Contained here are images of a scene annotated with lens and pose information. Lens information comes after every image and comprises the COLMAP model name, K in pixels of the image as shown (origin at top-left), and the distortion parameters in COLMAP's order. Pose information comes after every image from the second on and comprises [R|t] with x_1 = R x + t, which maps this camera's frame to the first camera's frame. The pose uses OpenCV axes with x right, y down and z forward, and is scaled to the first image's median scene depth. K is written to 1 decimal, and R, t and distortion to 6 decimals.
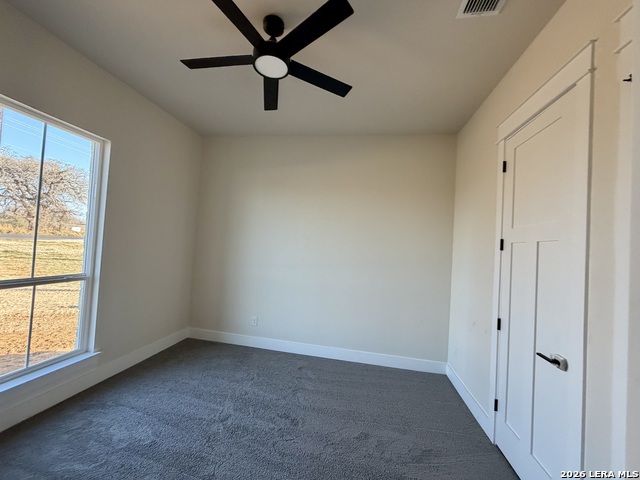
lens RADIAL K [[255.1, 0, 318.6], [0, 255.1, 240.3], [0, 0, 1]] dist [-0.000938, -0.000119]
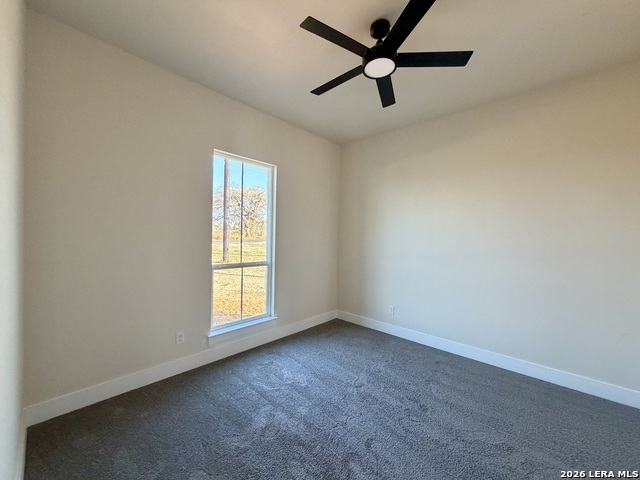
lens RADIAL K [[255.1, 0, 318.6], [0, 255.1, 240.3], [0, 0, 1]] dist [-0.000938, -0.000119]
pose [[0.839134, -0.039532, -0.542487, 0.121675], [0.046566, 0.998915, -0.000763, 0.029910], [0.541928, -0.024621, 0.840064, -0.050247]]
